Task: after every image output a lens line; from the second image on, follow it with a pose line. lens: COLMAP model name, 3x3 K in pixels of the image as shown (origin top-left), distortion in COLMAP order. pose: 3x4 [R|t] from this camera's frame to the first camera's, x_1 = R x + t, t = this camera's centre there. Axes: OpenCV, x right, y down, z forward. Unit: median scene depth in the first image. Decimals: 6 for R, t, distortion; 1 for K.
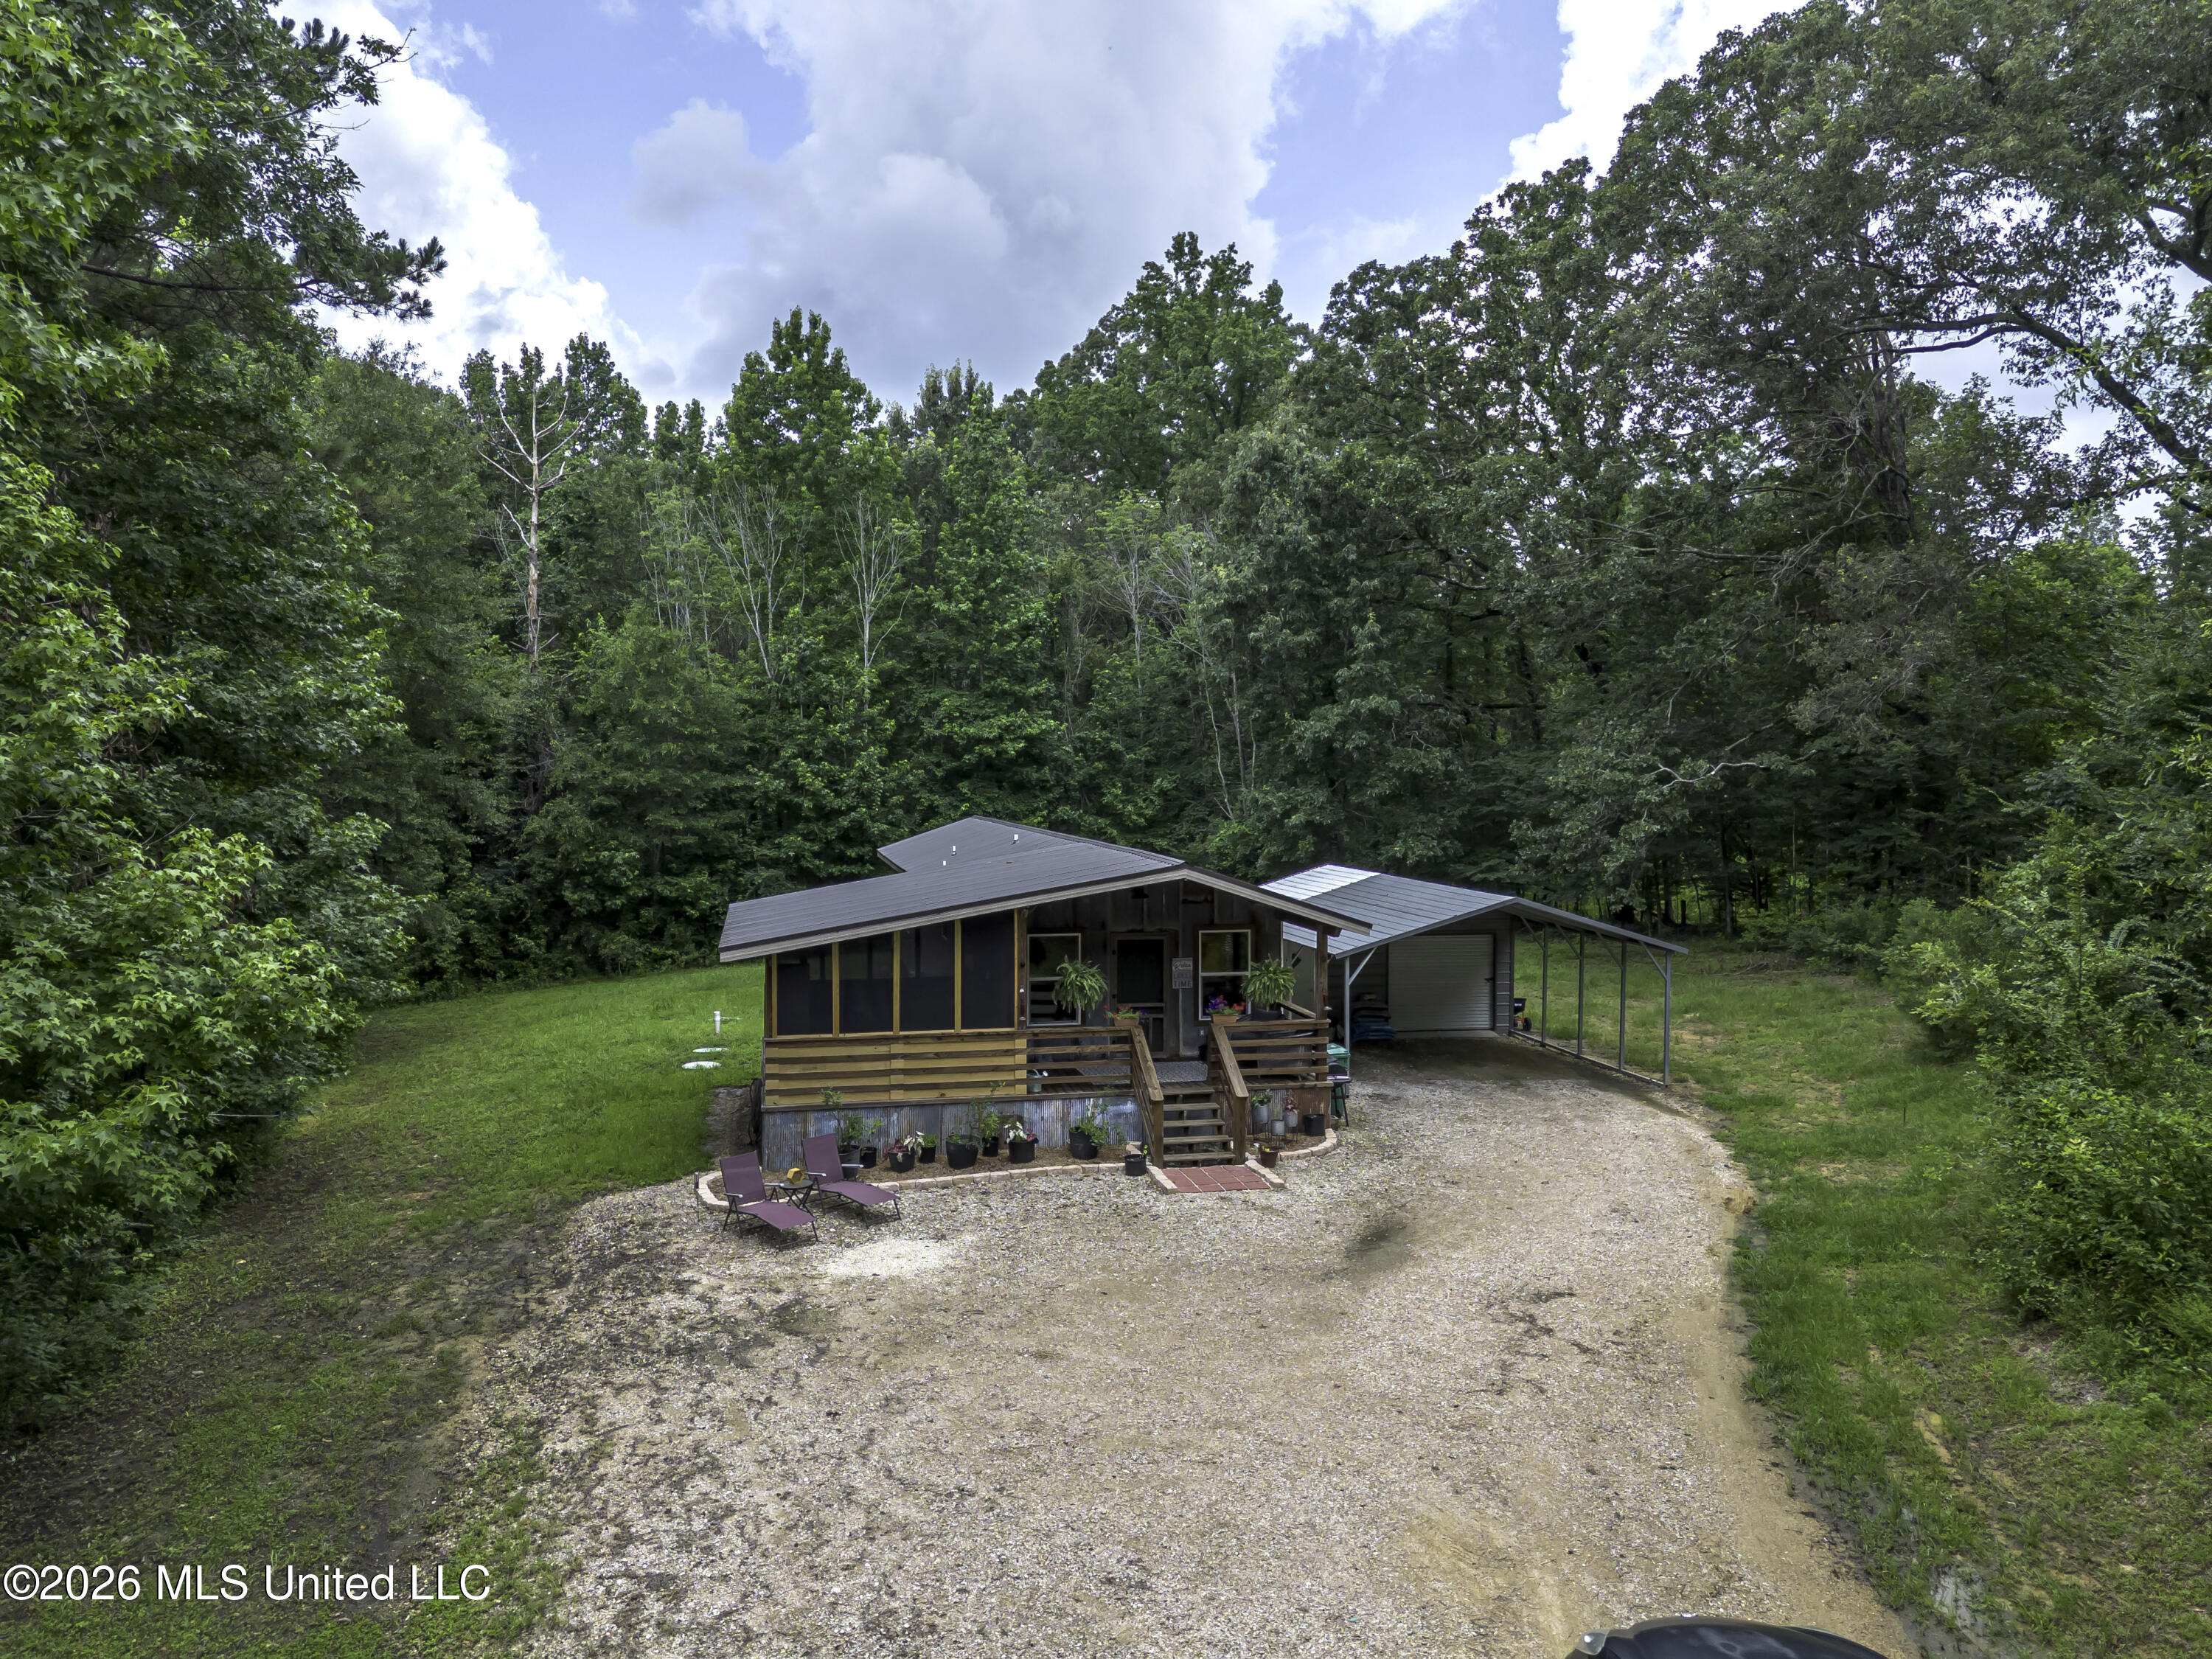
lens RADIAL K [[1599.2, 0, 1108.2], [0, 1599.2, 829.3], [0, 0, 1]] dist [0.053757, -0.028893]
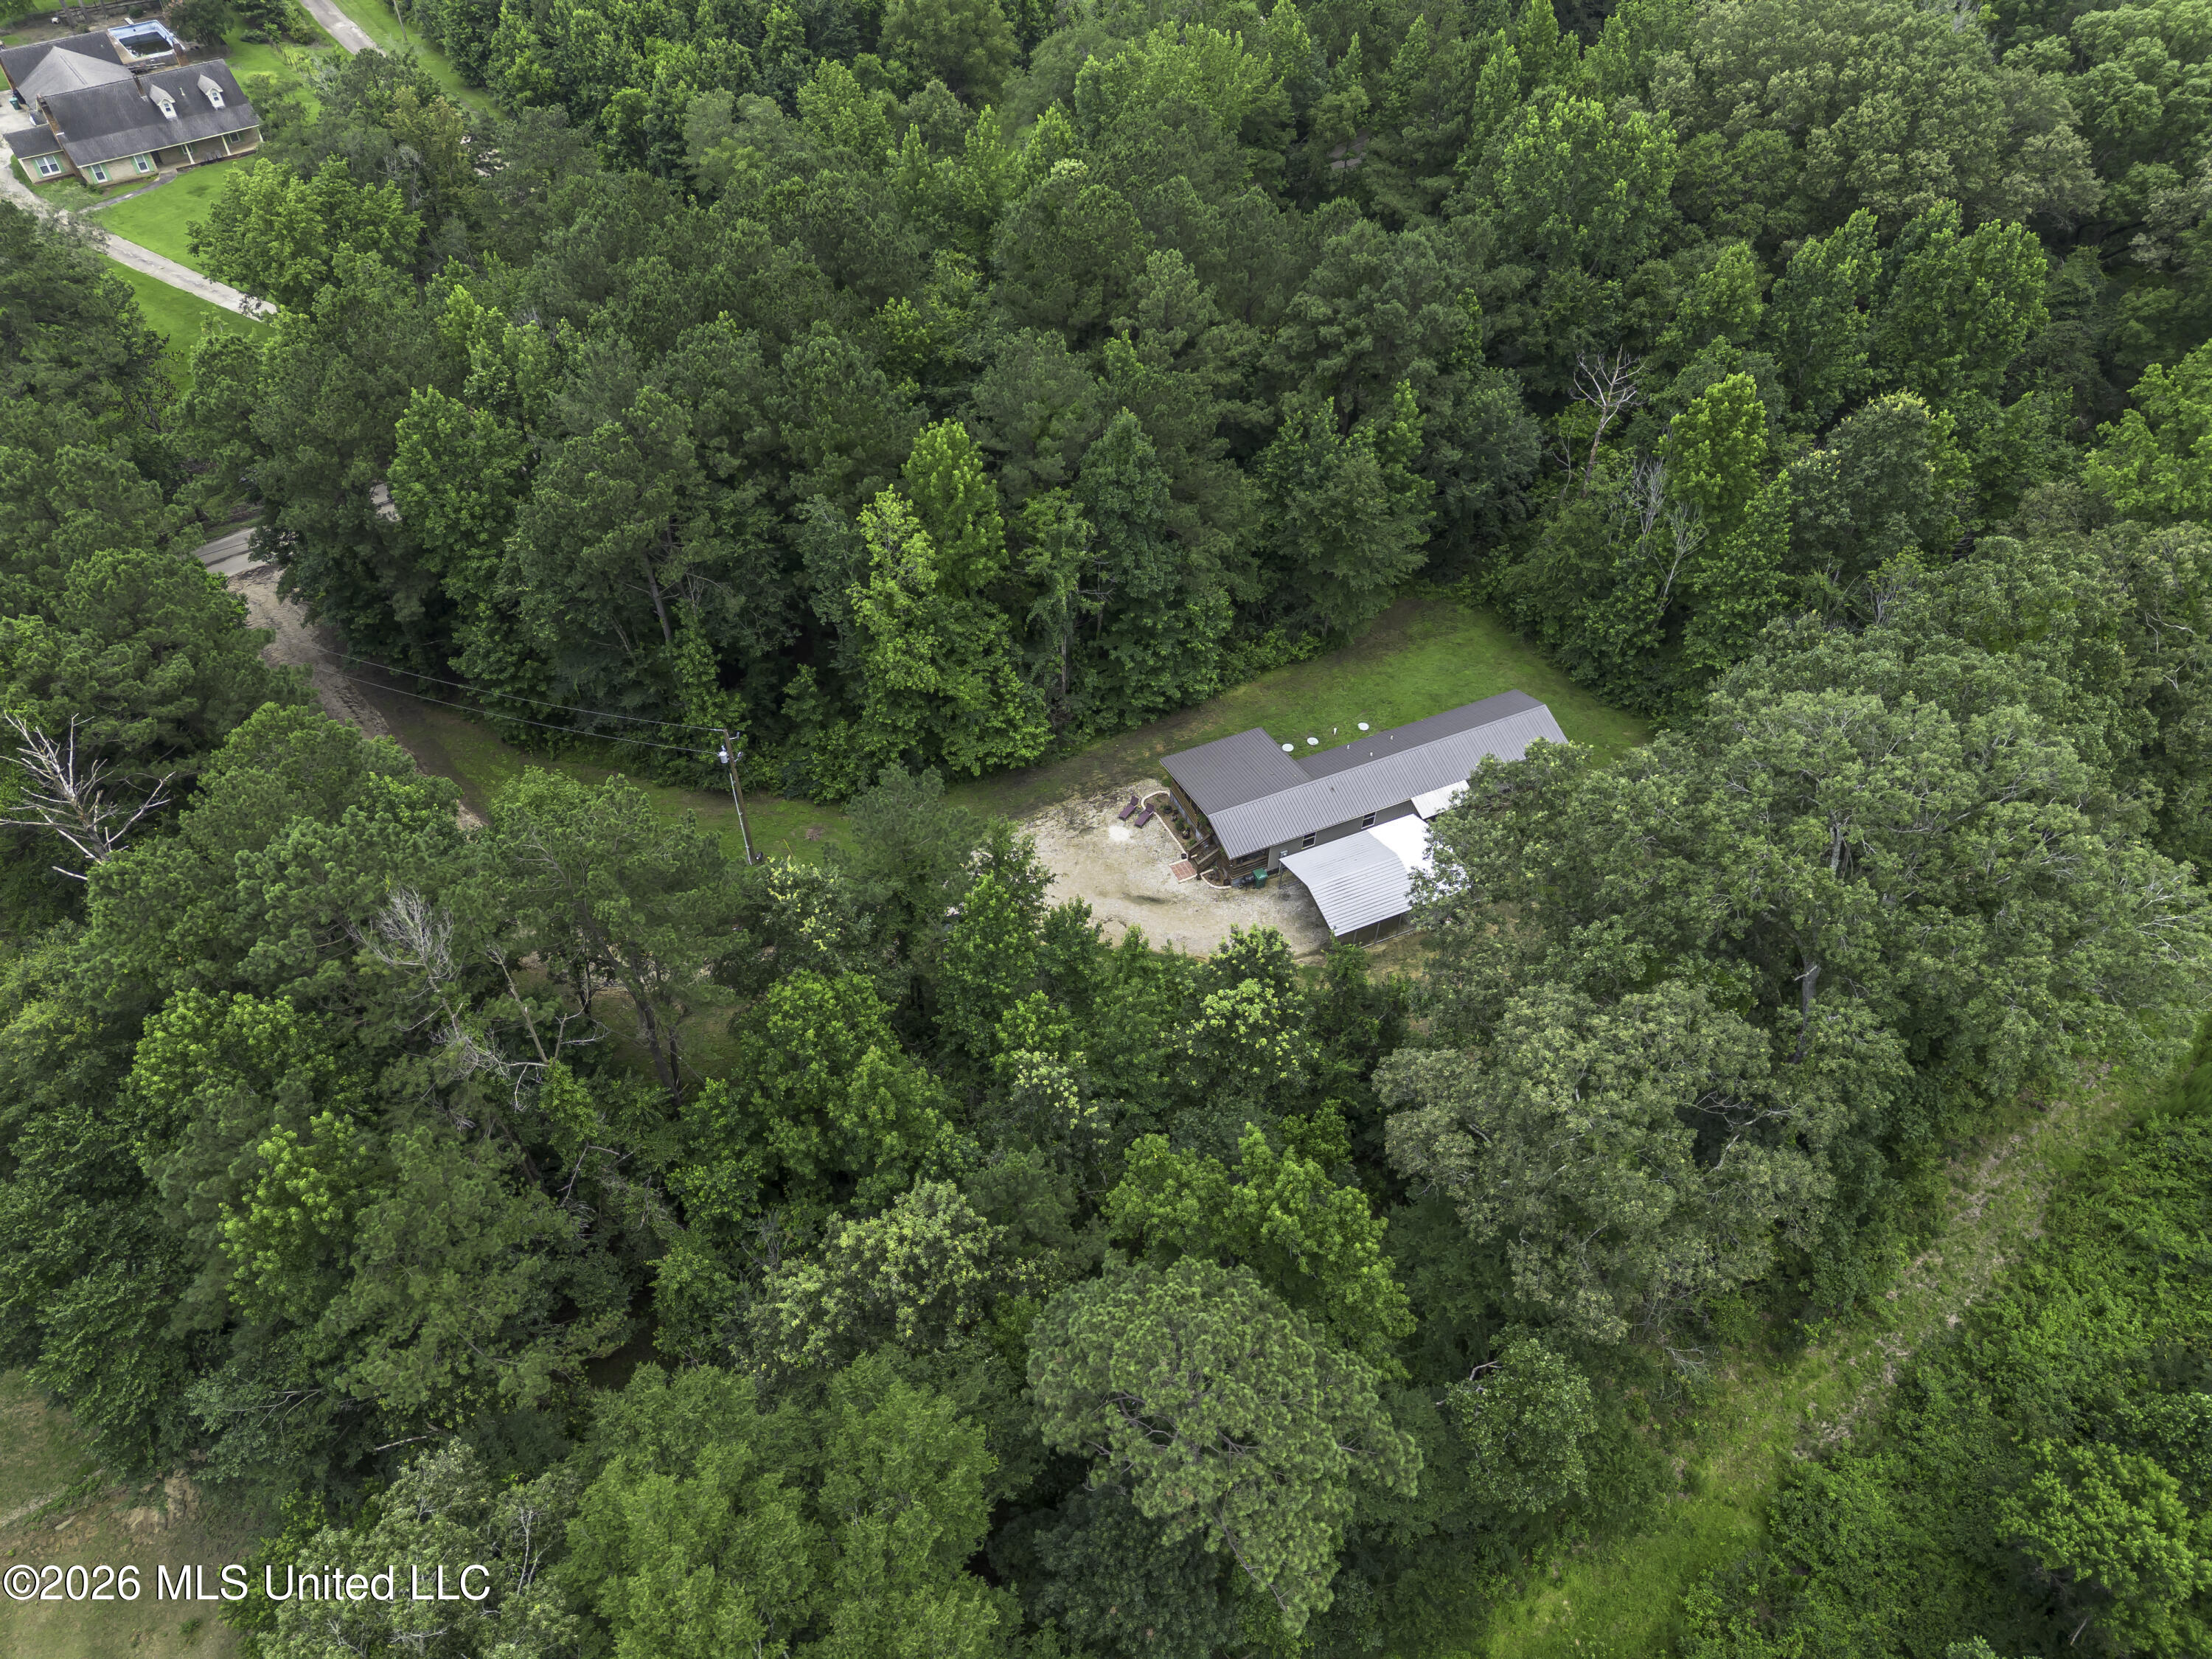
lens RADIAL K [[1599.2, 0, 1109.0], [0, 1599.2, 828.3], [0, 0, 1]] dist [0.053757, -0.028893]
pose [[0.216410, 0.706041, -0.674295, 3.498712], [-0.049610, 0.697722, 0.714649, -3.614230], [0.975041, -0.121206, 0.186021, -0.013604]]
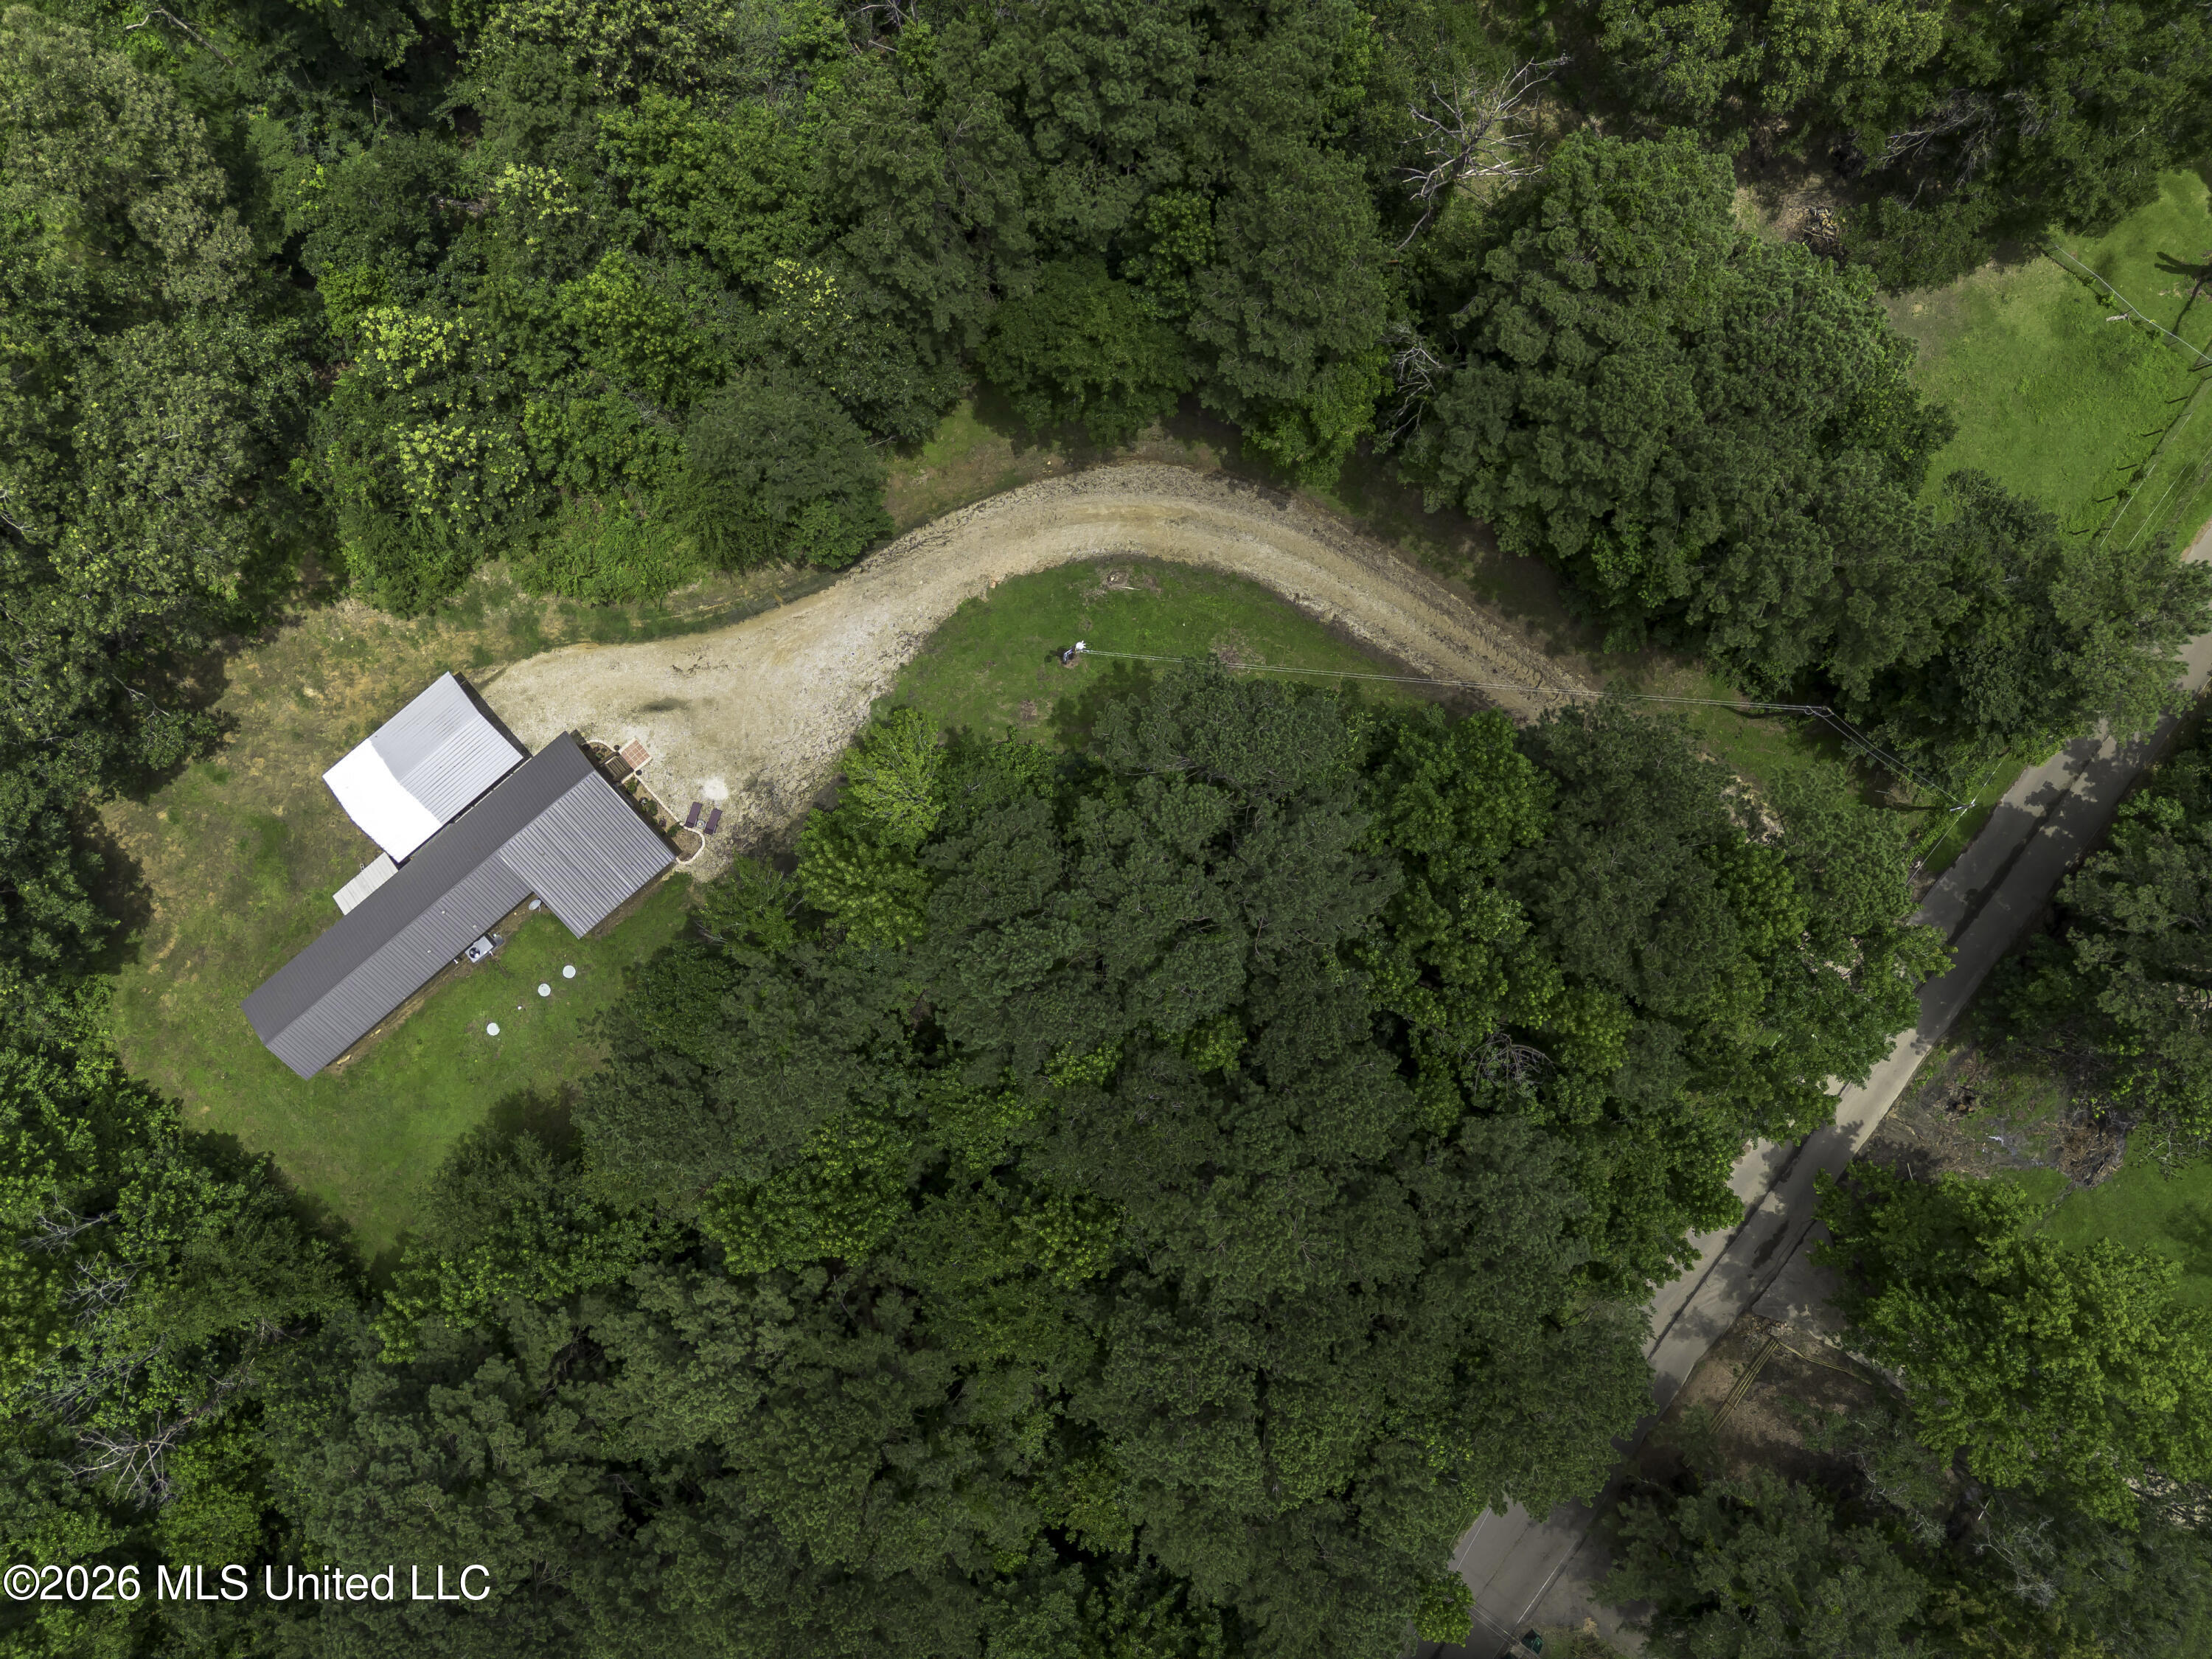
lens RADIAL K [[1599.2, 0, 1105.2], [0, 1599.2, 834.3], [0, 0, 1]] dist [0.053757, -0.028893]
pose [[-0.470851, -0.882119, -0.012854, -0.794252], [0.011456, -0.020683, 0.999720, -4.905106], [-0.882138, 0.470572, 0.019844, -0.120666]]
